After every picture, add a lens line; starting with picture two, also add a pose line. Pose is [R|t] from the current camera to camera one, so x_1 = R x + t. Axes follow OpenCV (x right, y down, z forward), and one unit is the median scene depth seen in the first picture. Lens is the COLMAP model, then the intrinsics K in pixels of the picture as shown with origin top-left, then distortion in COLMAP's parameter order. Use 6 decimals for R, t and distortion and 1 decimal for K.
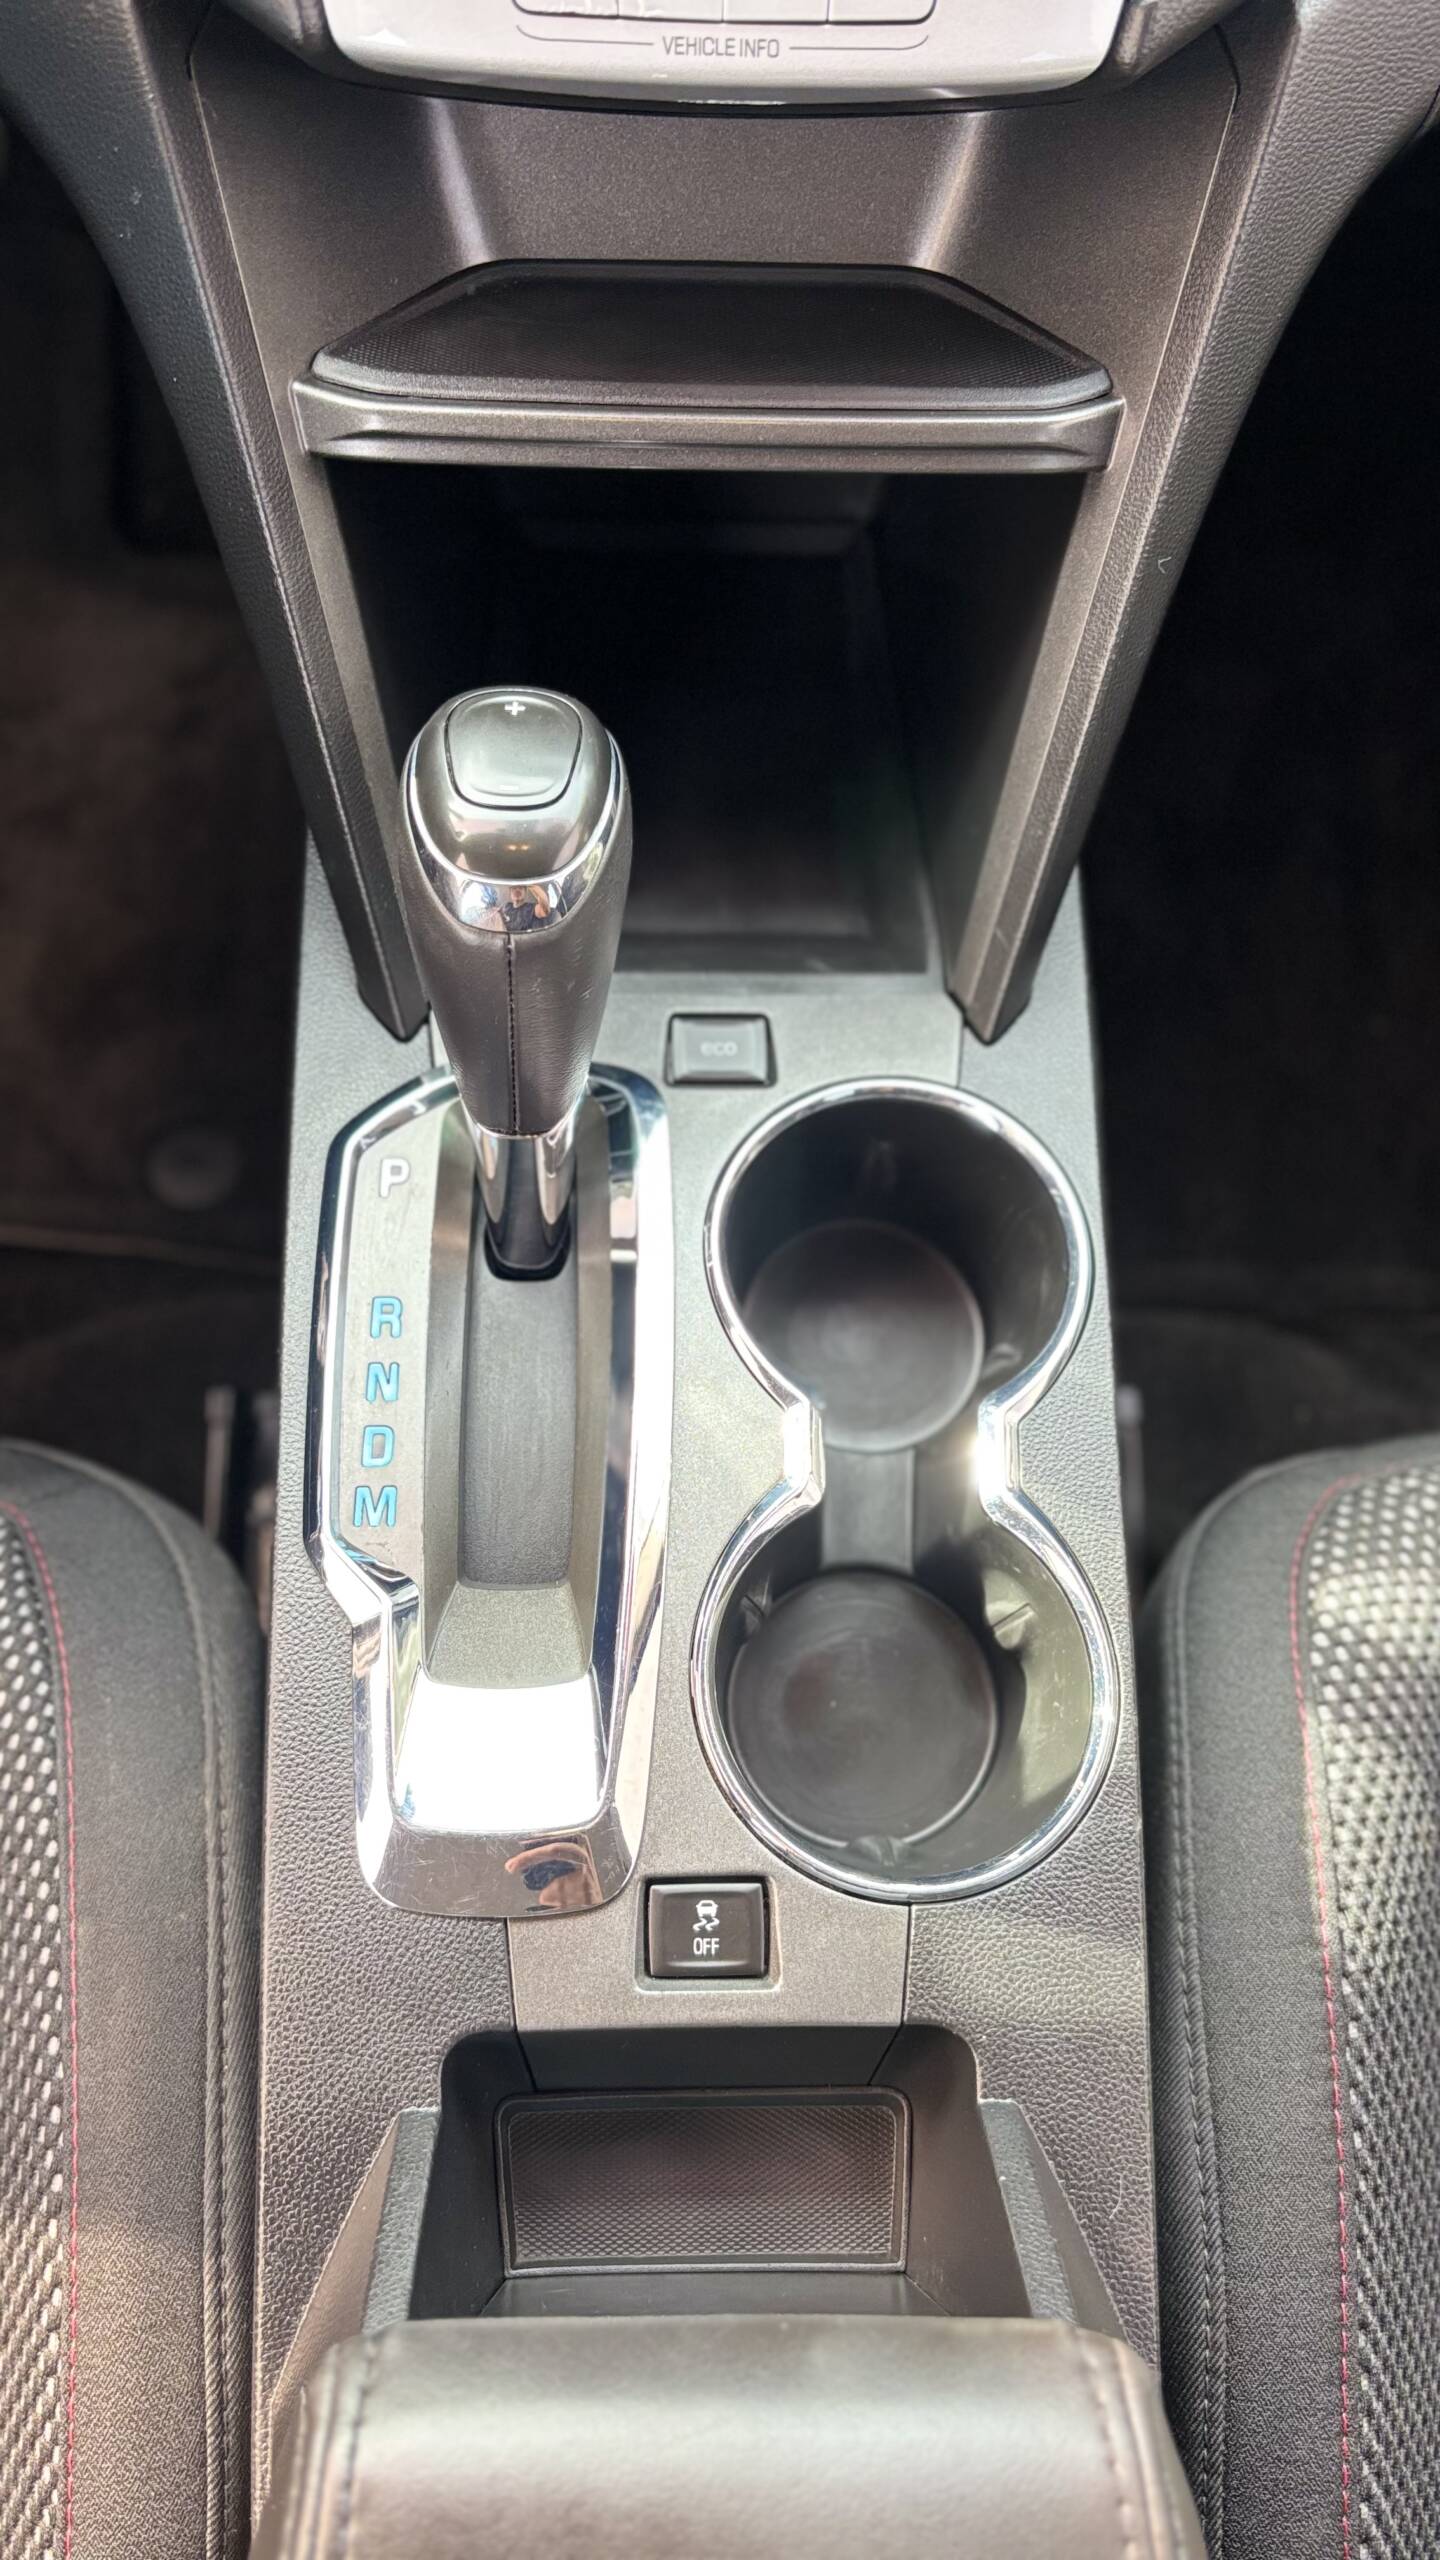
lens RADIAL K [[2025.6, 0, 704.8], [0, 2025.6, 1330.4], [0, 0, 1]] dist [0.017823, -0.021799]
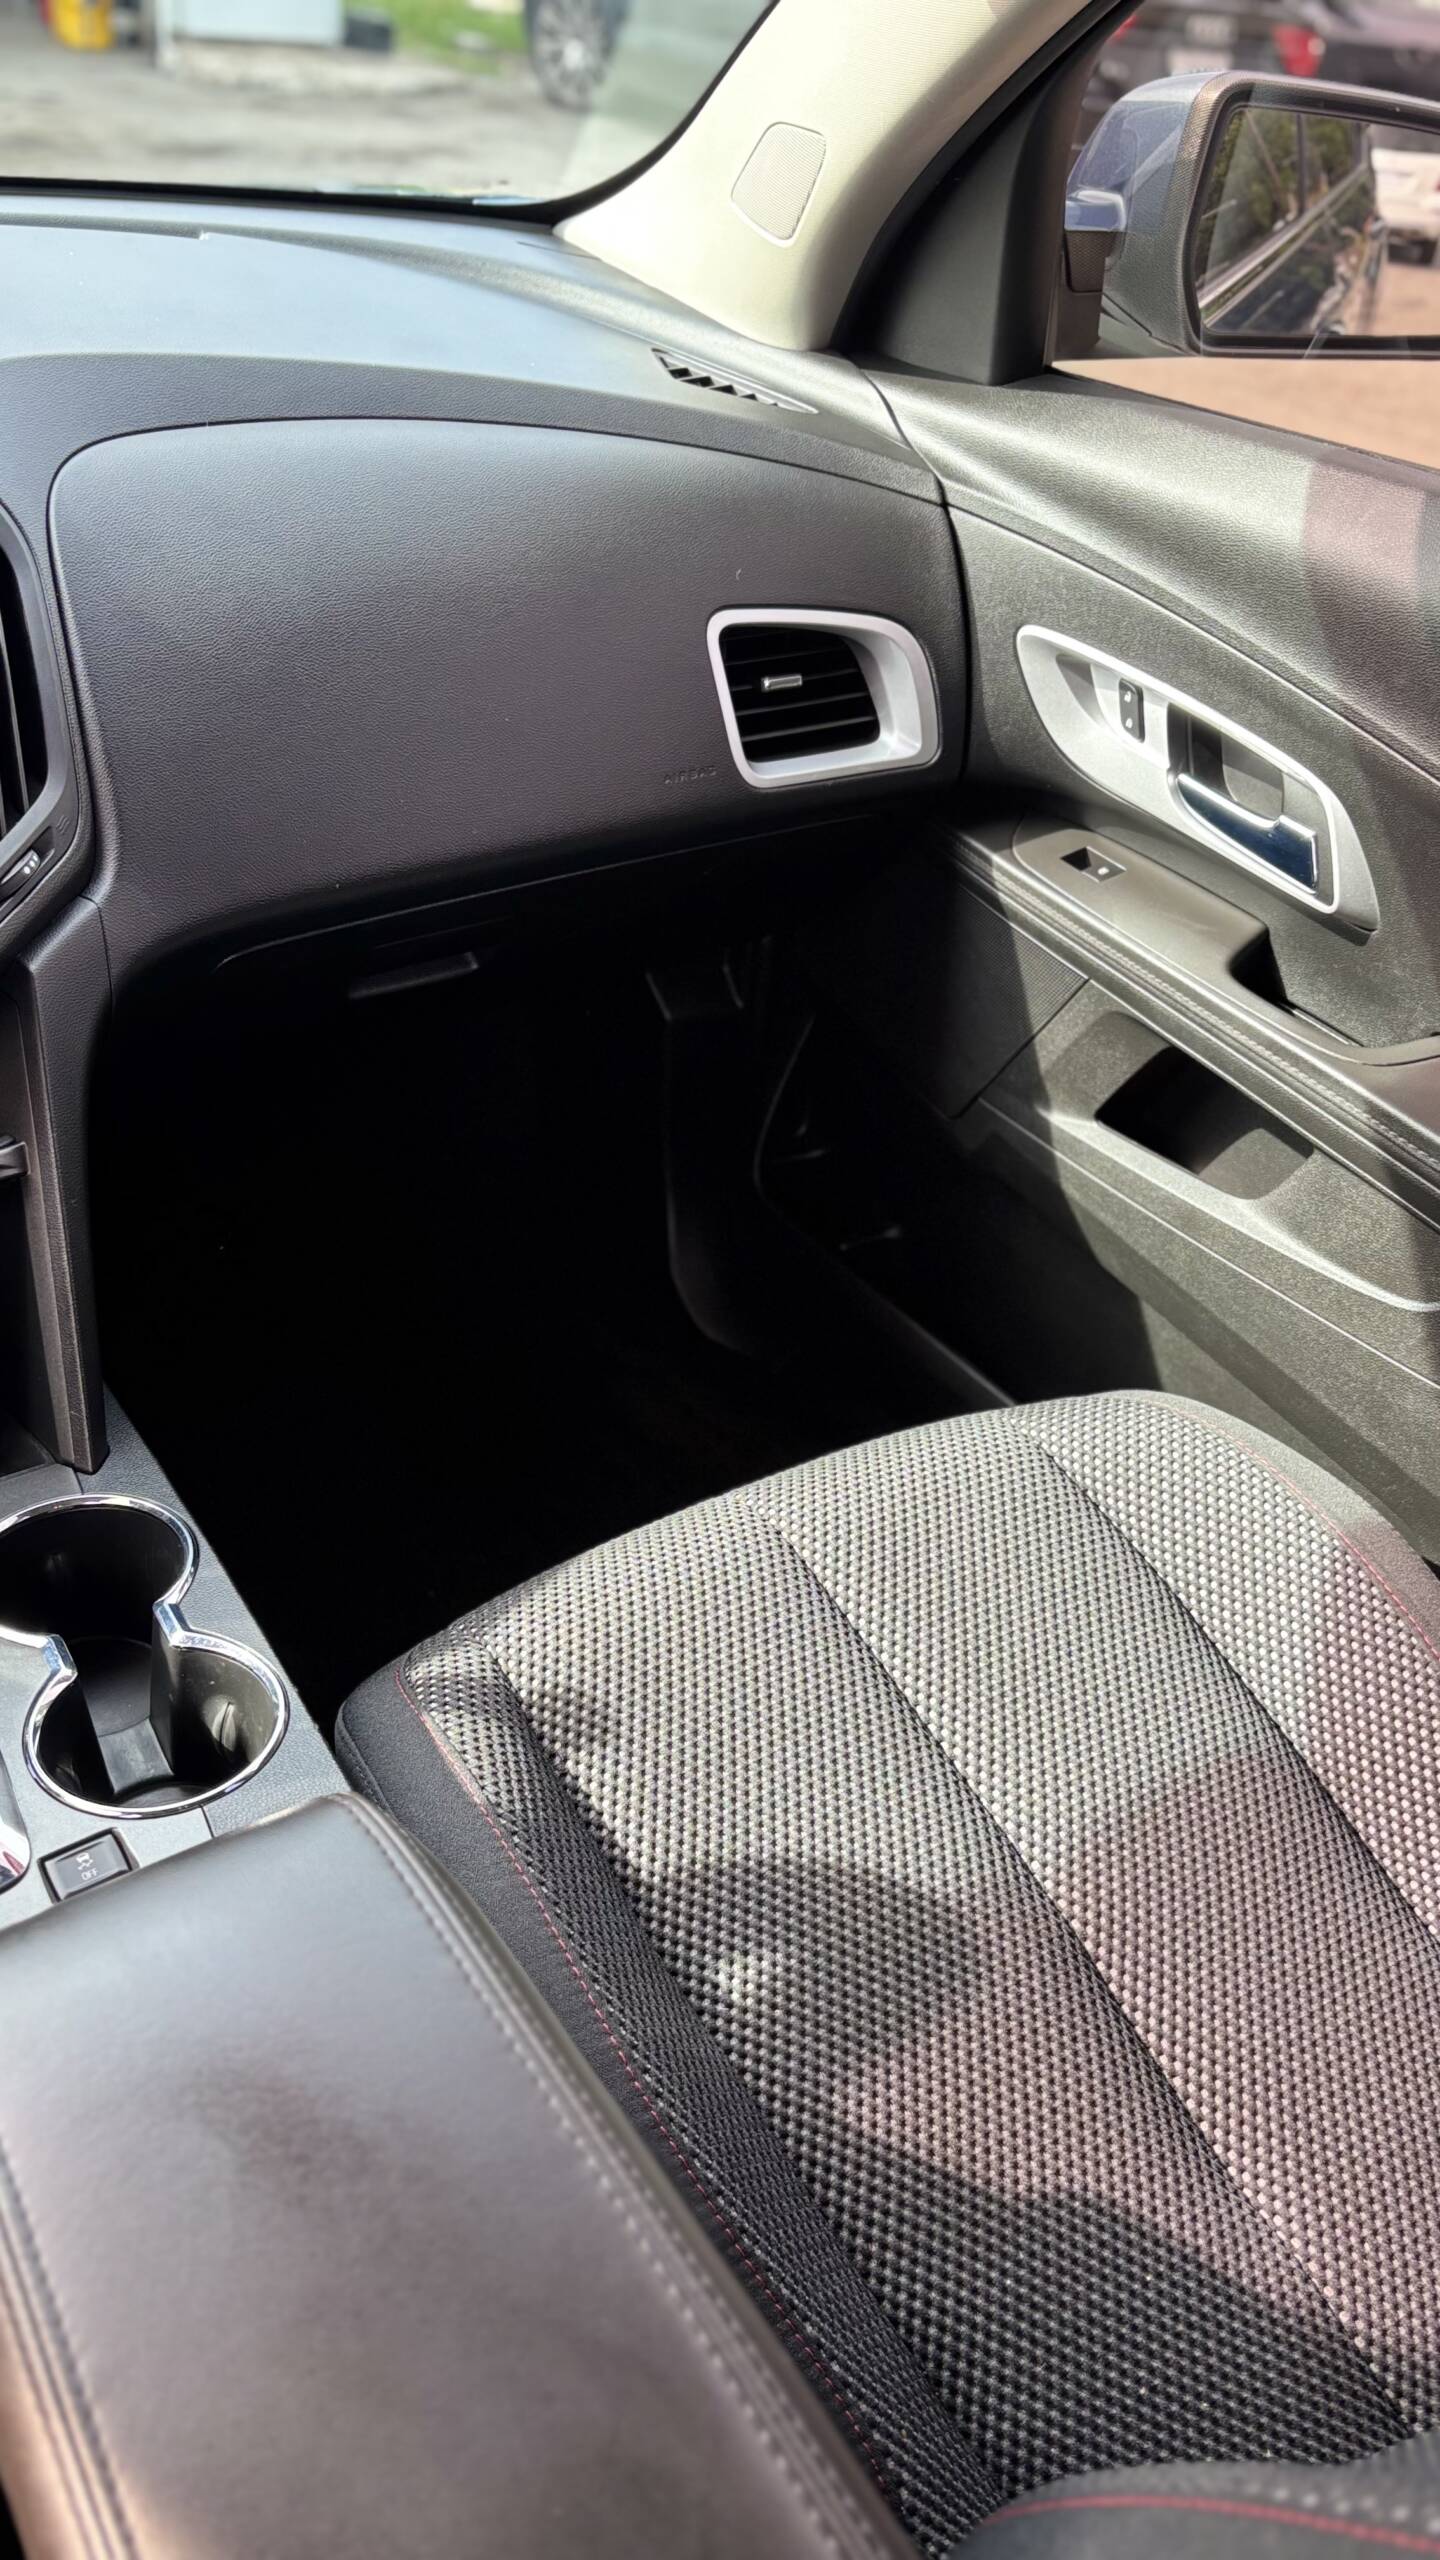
lens RADIAL K [[2025.6, 0, 762.6], [0, 2025.6, 1298.1], [0, 0, 1]] dist [0.017823, -0.021799]
pose [[0.835422, -0.299478, 0.460850, -0.154902], [0.504931, 0.749364, -0.428367, 0.890697], [-0.217058, 0.590565, 0.777251, -0.632880]]
